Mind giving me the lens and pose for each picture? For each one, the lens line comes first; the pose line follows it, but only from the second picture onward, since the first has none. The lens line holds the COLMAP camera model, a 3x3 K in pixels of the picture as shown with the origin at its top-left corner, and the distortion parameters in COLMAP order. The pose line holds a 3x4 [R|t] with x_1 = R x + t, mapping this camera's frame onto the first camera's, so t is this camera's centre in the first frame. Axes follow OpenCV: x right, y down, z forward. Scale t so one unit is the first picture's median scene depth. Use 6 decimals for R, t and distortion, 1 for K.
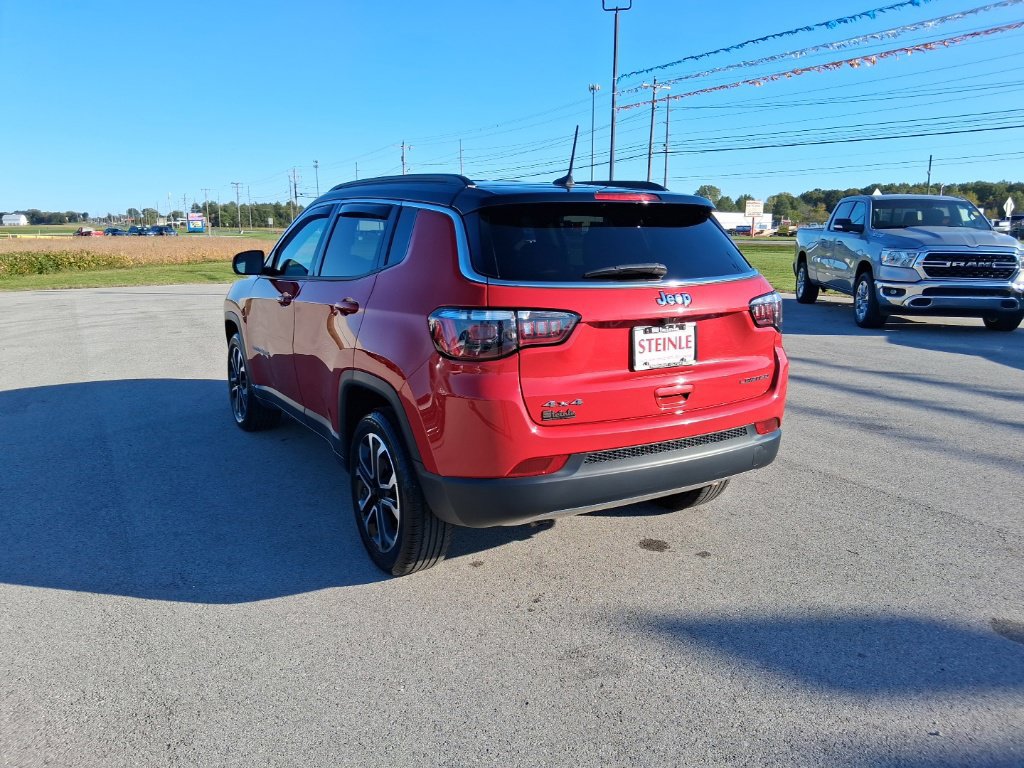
lens RADIAL K [[769.4, 0, 503.4], [0, 769.4, 388.4], [0, 0, 1]] dist [0.070470, -0.124284]
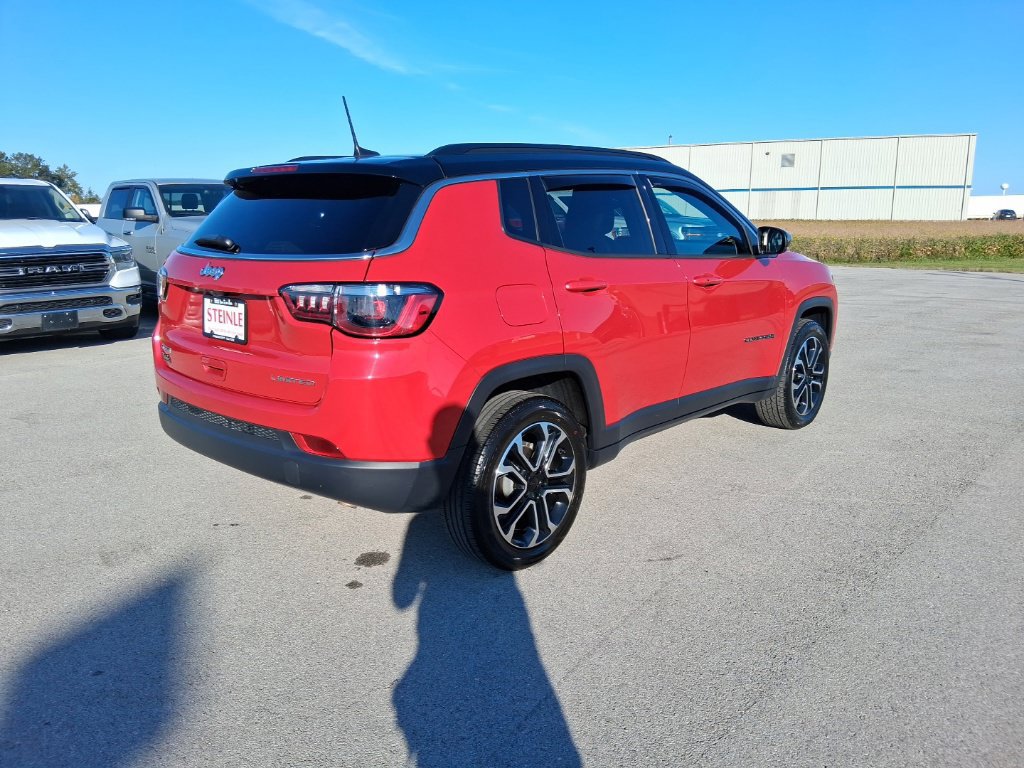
lens RADIAL K [[769.4, 0, 506.6], [0, 769.4, 387.6], [0, 0, 1]] dist [0.070470, -0.124284]
pose [[0.297006, 0.203519, -0.932935, 1.266151], [-0.183589, 0.970965, 0.153368, -0.188721], [0.937061, 0.125726, 0.325746, 1.020576]]
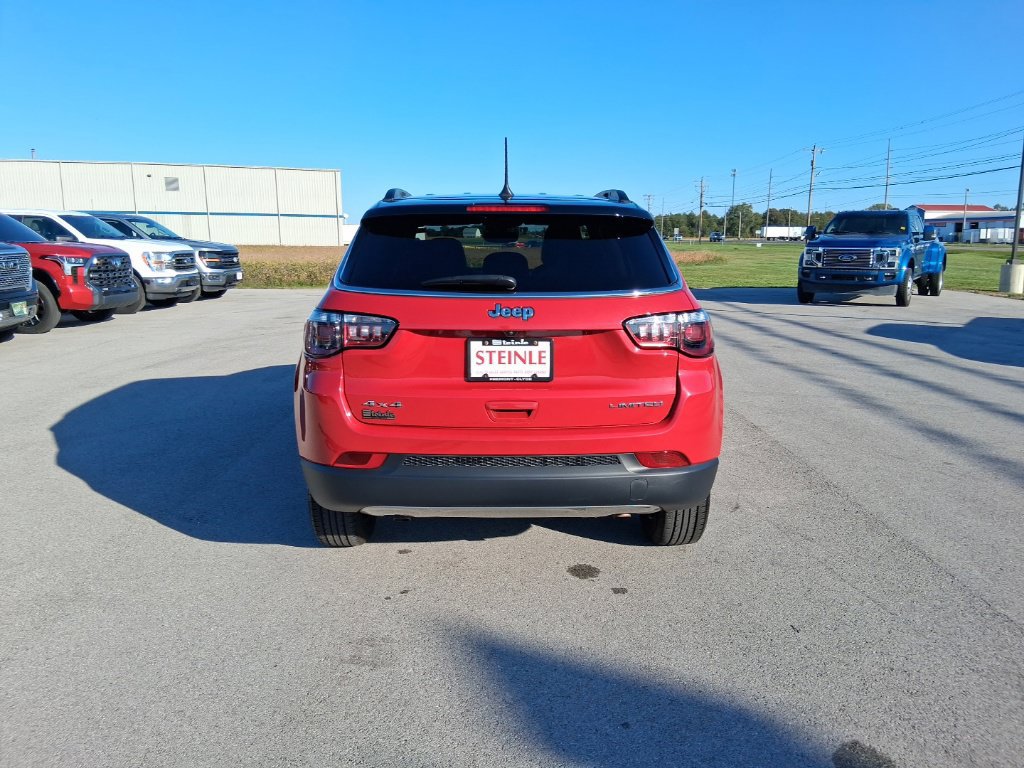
lens RADIAL K [[769.4, 0, 511.4], [0, 769.4, 382.1], [0, 0, 1]] dist [0.070470, -0.124284]
pose [[0.873515, 0.090833, -0.478248, 0.677445], [-0.099991, 0.994968, 0.006342, -0.032573], [0.476418, 0.042281, 0.878202, 0.140931]]
